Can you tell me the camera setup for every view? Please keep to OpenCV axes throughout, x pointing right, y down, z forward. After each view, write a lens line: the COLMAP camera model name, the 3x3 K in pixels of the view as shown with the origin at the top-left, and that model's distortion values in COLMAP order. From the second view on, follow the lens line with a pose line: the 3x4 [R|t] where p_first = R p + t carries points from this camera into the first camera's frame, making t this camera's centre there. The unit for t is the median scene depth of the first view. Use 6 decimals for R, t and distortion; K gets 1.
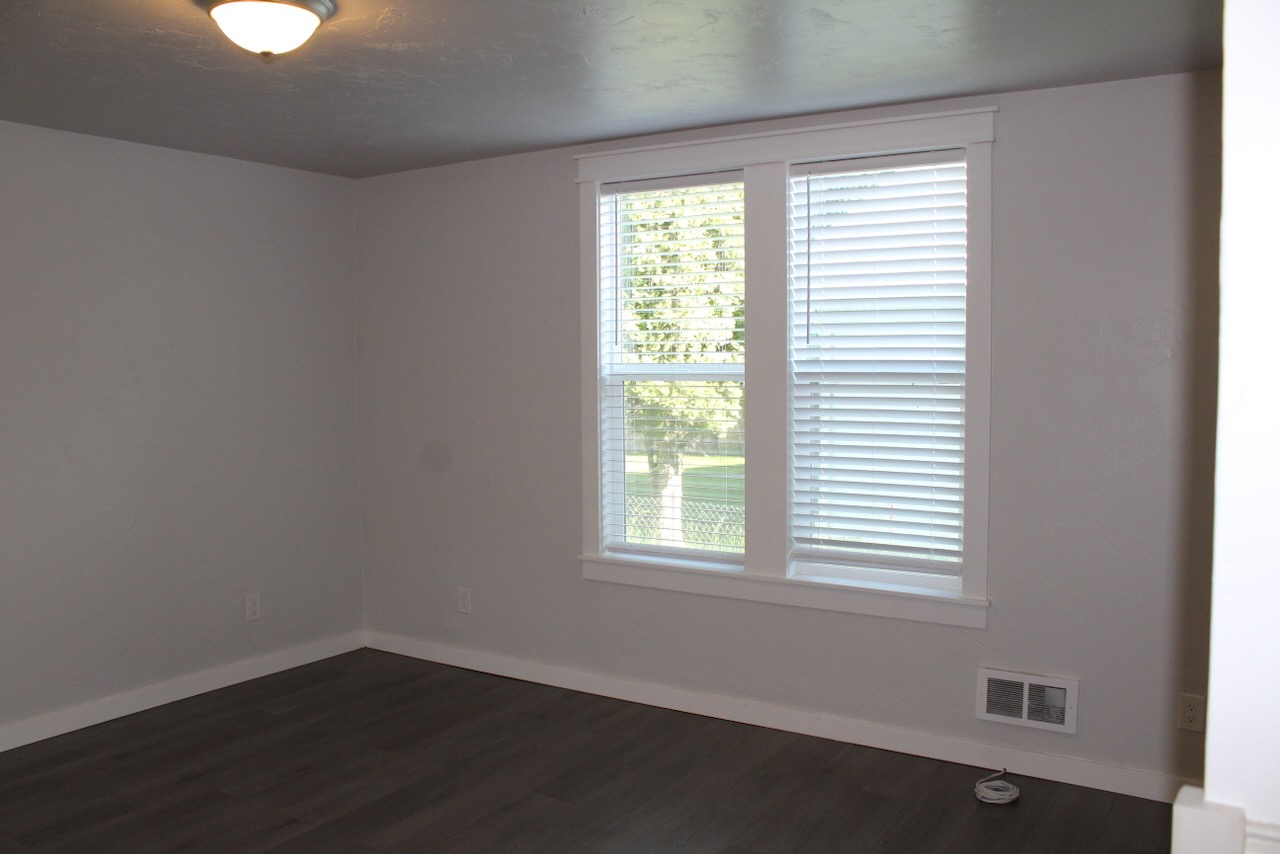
lens RADIAL K [[1079.3, 0, 640.0], [0, 1079.3, 427.0], [0, 0, 1]] dist [-0.148764, 0.156844]
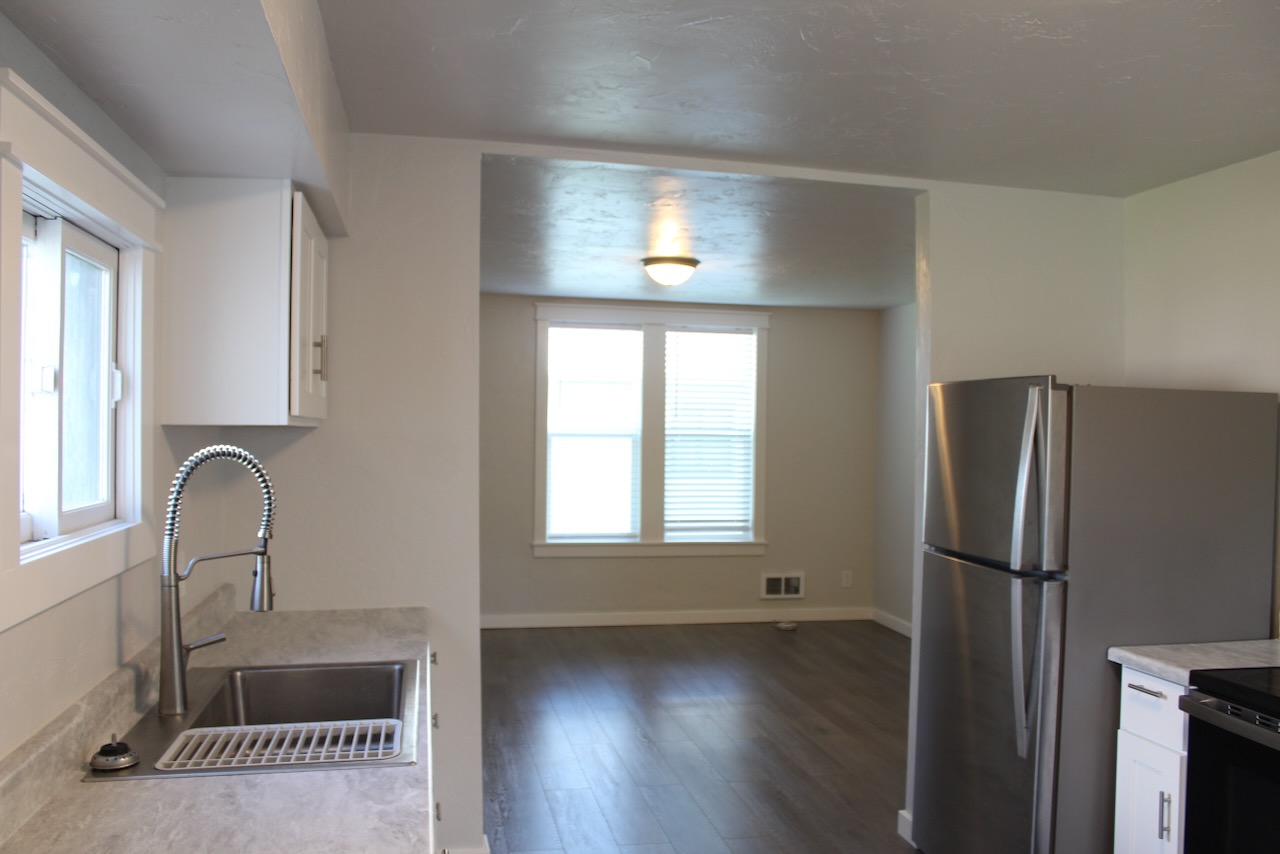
lens RADIAL K [[1079.3, 0, 640.0], [0, 1079.3, 427.0], [0, 0, 1]] dist [-0.148764, 0.156844]
pose [[0.718053, 0.007033, 0.695953, -1.239201], [0.026634, 0.998939, -0.037575, 0.009581], [-0.695479, 0.045517, 0.717104, -0.345074]]
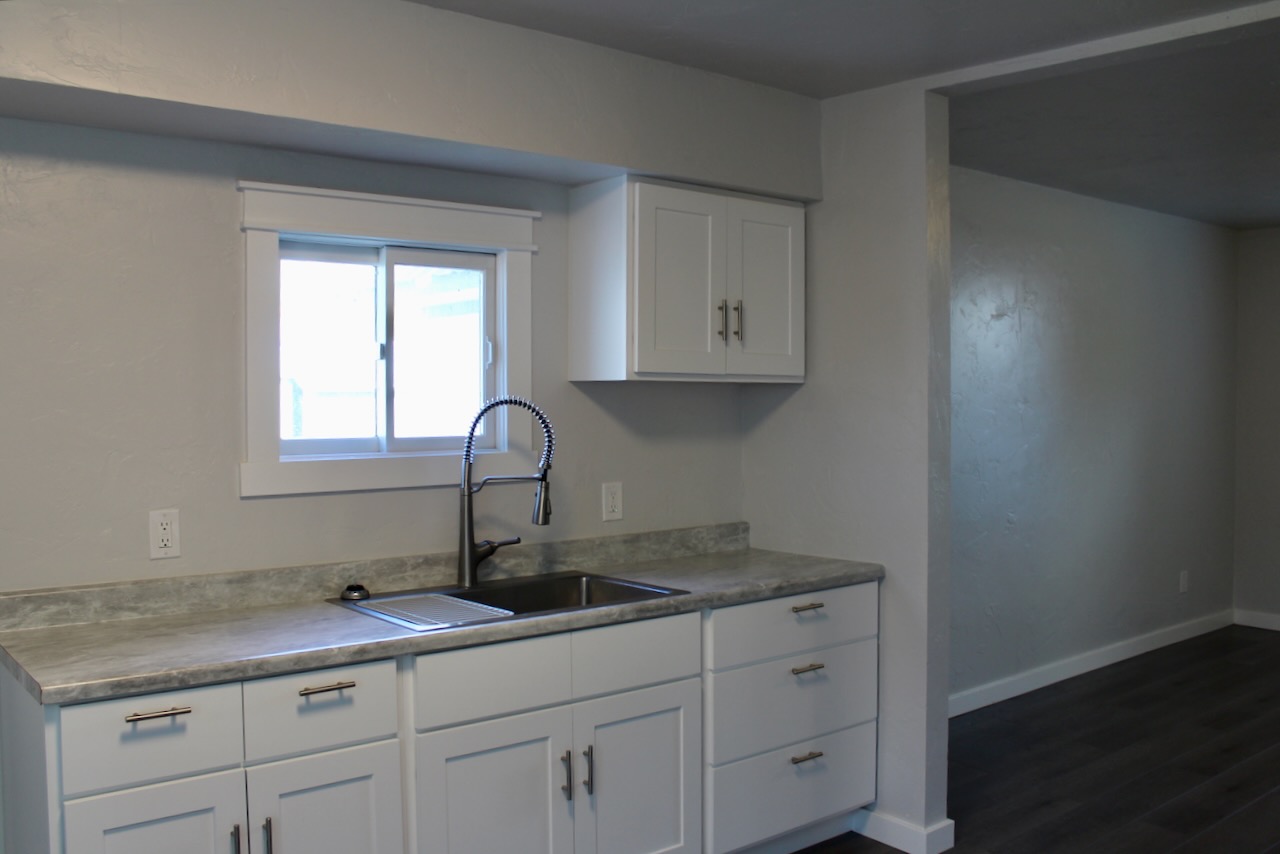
lens RADIAL K [[1079.3, 0, 640.0], [0, 1079.3, 427.0], [0, 0, 1]] dist [-0.148764, 0.156844]
pose [[0.943181, 0.015357, -0.331923, -0.684277], [-0.022751, 0.999572, -0.018402, 0.026567], [0.331498, 0.024908, 0.943127, -0.463933]]
